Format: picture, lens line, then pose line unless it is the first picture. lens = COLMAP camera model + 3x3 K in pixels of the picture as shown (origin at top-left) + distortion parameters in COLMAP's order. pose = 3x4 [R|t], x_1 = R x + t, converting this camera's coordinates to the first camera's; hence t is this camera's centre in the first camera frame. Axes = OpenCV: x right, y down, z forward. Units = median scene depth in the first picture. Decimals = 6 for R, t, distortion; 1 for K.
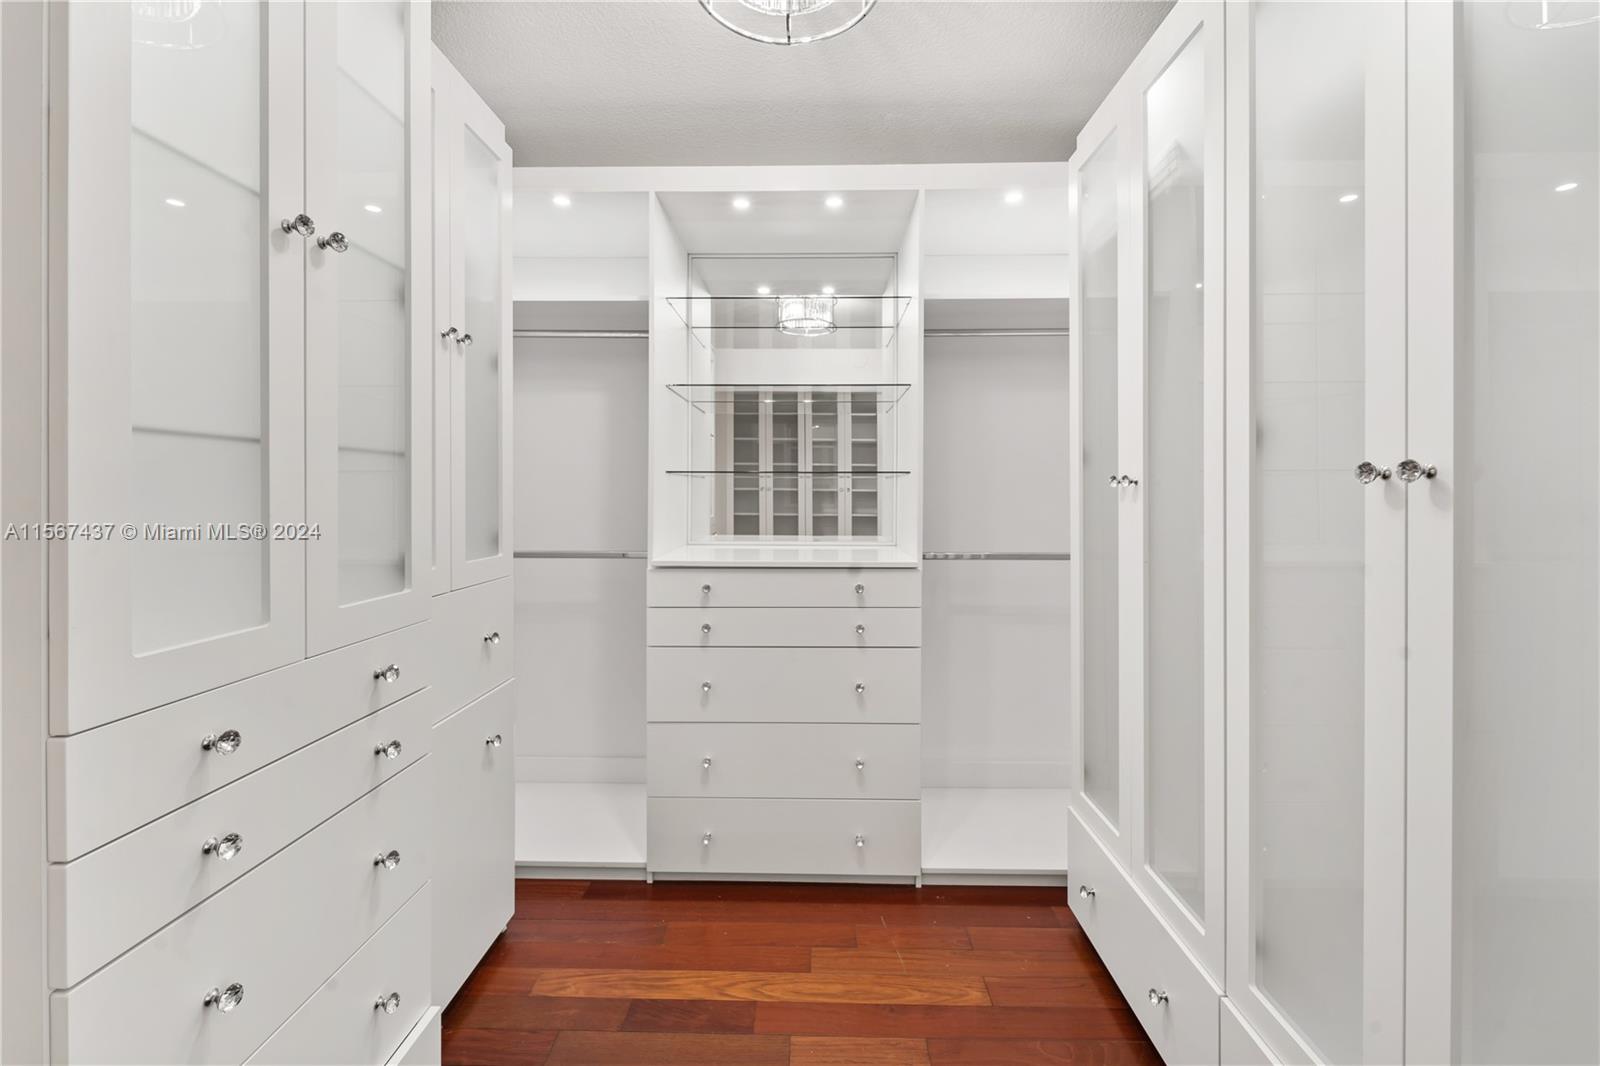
lens RADIAL K [[648.7, 0, 826.2], [0, 648.7, 495.7], [0, 0, 1]] dist [0.004366, -0.002432]
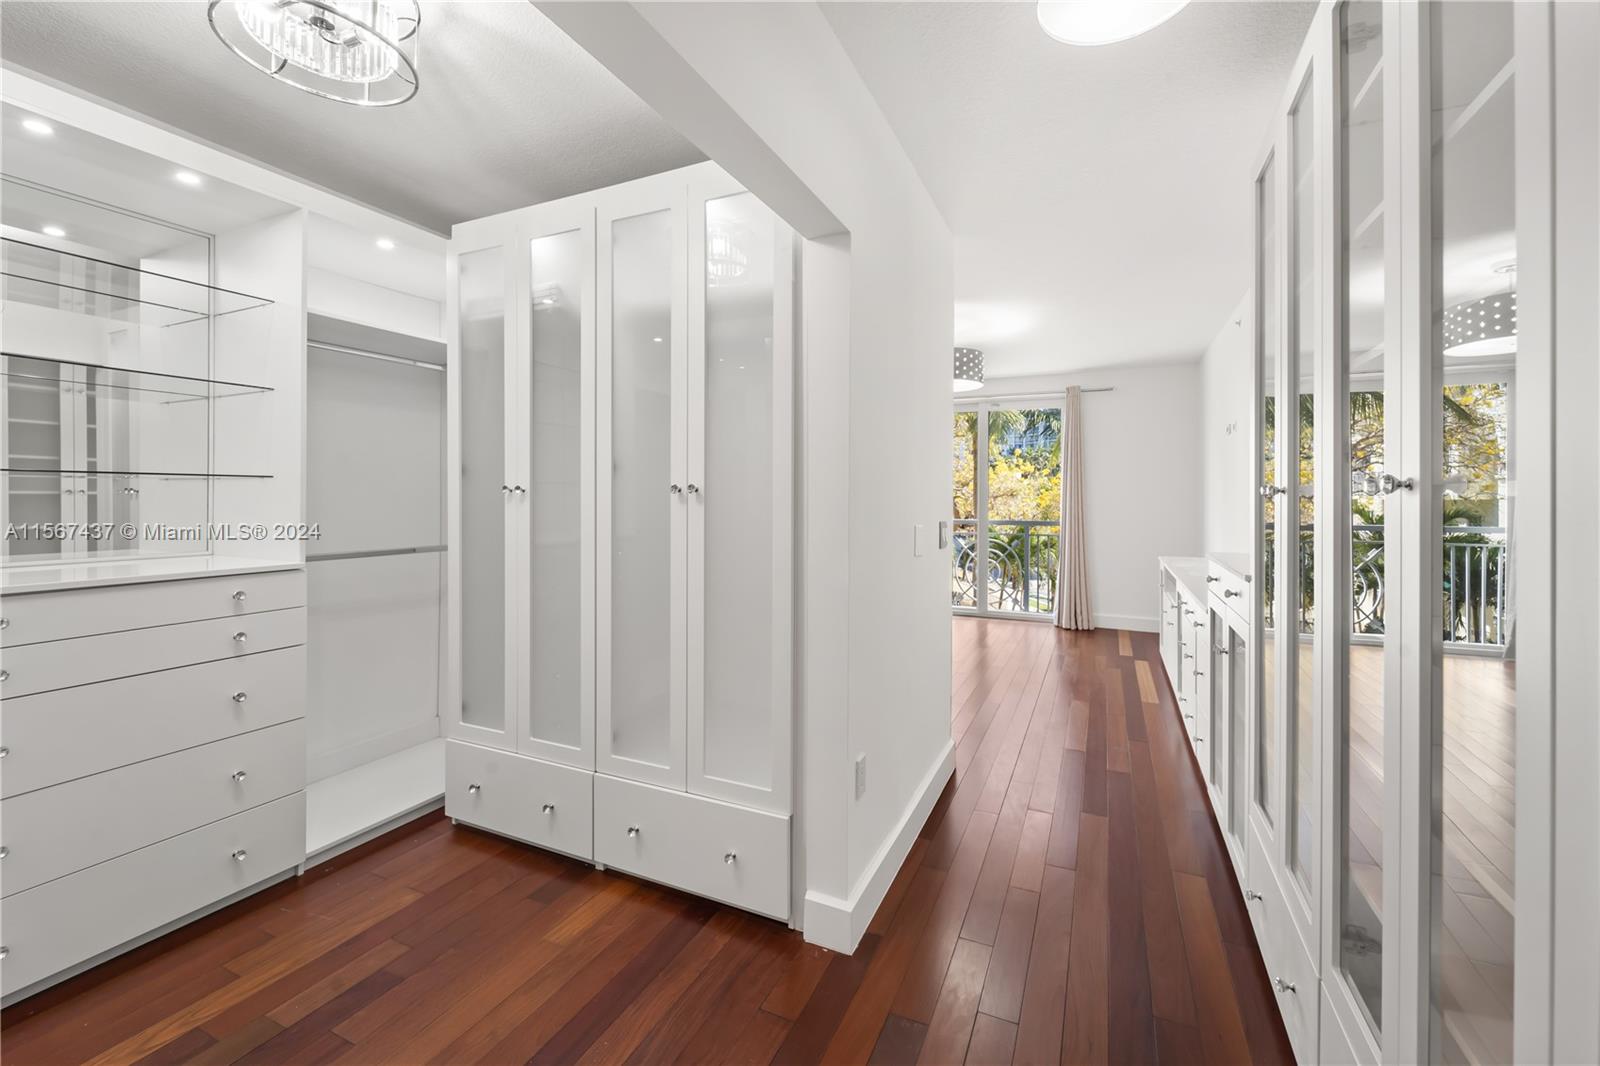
lens RADIAL K [[648.7, 0, 791.3], [0, 648.7, 496.1], [0, 0, 1]] dist [0.004366, -0.002432]
pose [[0.433647, -0.002769, 0.901078, -0.480176], [0.002949, 0.999994, 0.001654, -0.005664], [-0.901078, 0.001940, 0.433653, -0.173337]]
